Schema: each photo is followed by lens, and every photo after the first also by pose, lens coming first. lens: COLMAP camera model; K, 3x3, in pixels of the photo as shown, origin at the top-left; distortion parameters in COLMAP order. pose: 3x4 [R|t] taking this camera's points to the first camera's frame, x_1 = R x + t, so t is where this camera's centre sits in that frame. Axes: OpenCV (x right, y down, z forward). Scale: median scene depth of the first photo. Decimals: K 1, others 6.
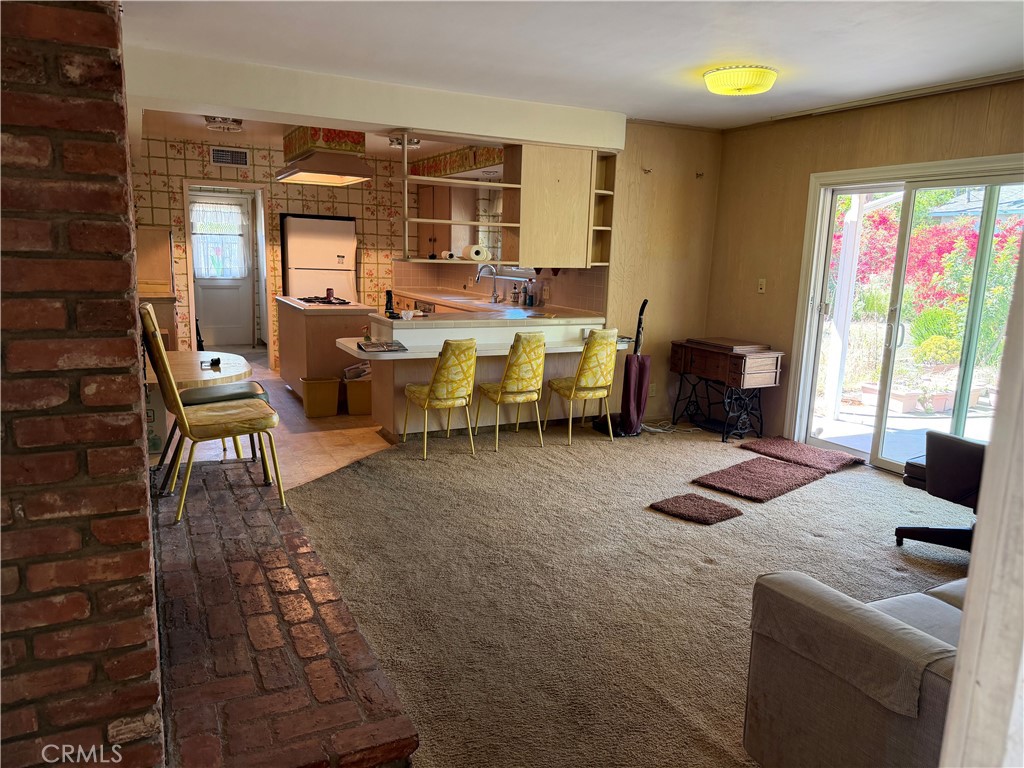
lens RADIAL K [[735.0, 0, 512.0], [0, 735.0, 384.0], [0, 0, 1]] dist [0.000321, 0.000020]
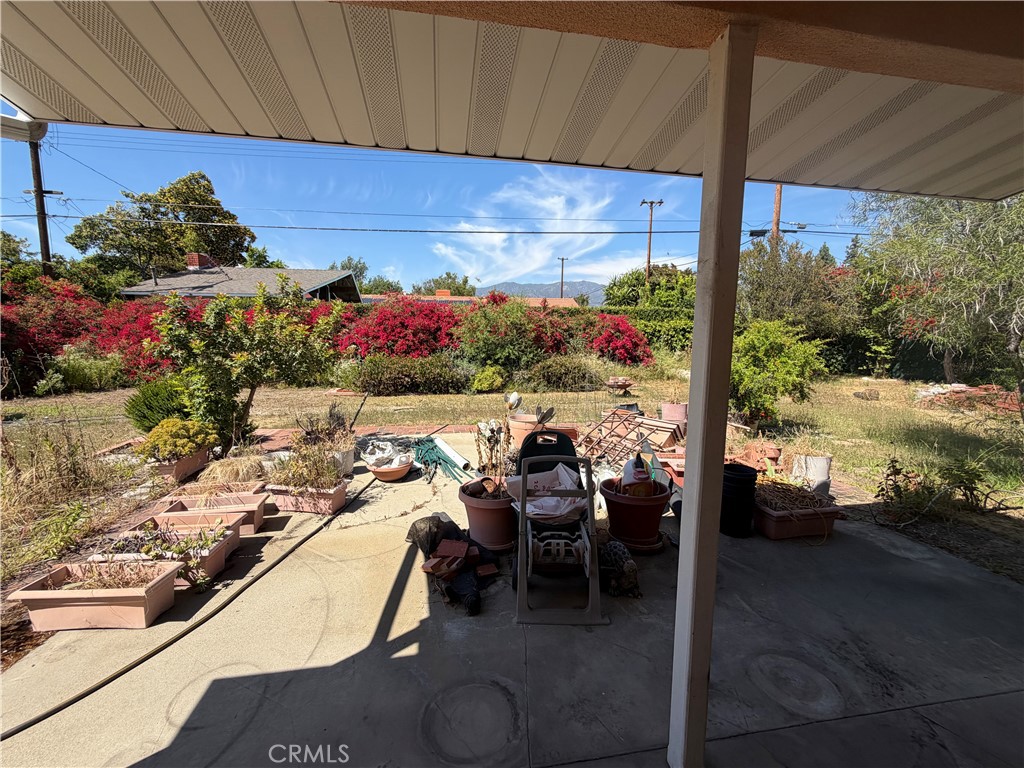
lens RADIAL K [[406.9, 0, 510.2], [0, 406.9, 385.9], [0, 0, 1]] dist [-0.000970, 0.000188]
pose [[0.307651, -0.131362, 0.942388, 0.295868], [0.169195, 0.982193, 0.081676, -0.075679], [-0.936335, 0.134320, 0.324399, 0.529799]]
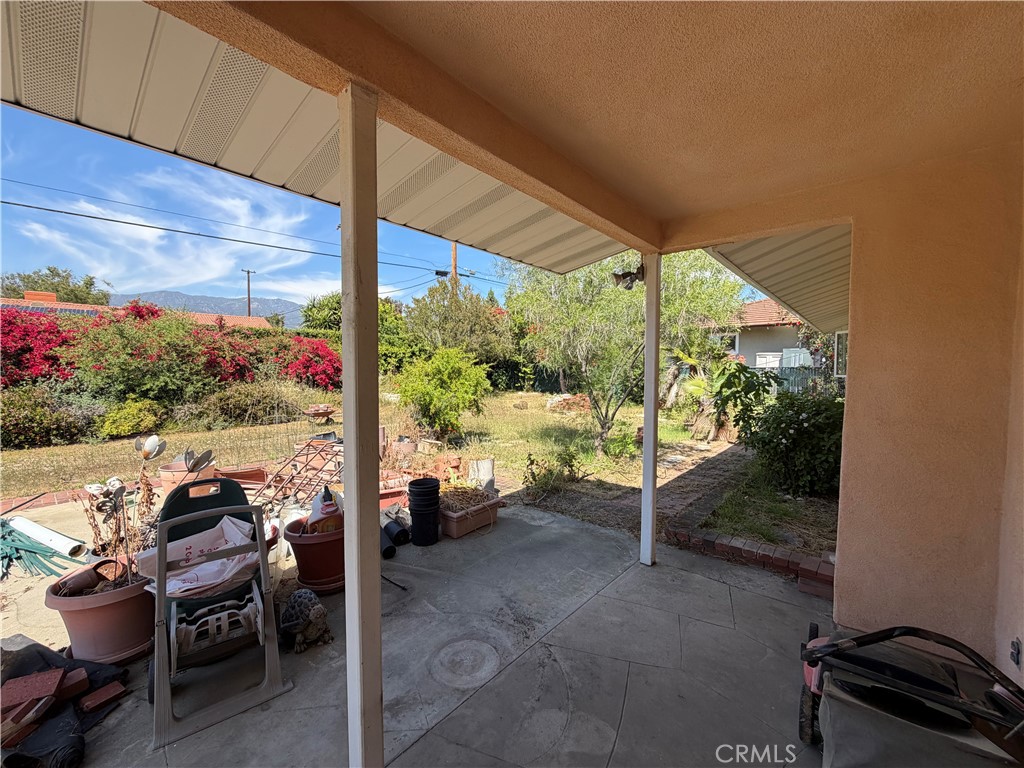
lens RADIAL K [[406.9, 0, 510.2], [0, 406.9, 385.9], [0, 0, 1]] dist [-0.000970, 0.000188]
pose [[-0.364323, -0.074303, 0.928304, 0.295490], [0.152690, 0.978556, 0.138251, -0.074433], [-0.918670, 0.192111, -0.345165, 0.512588]]
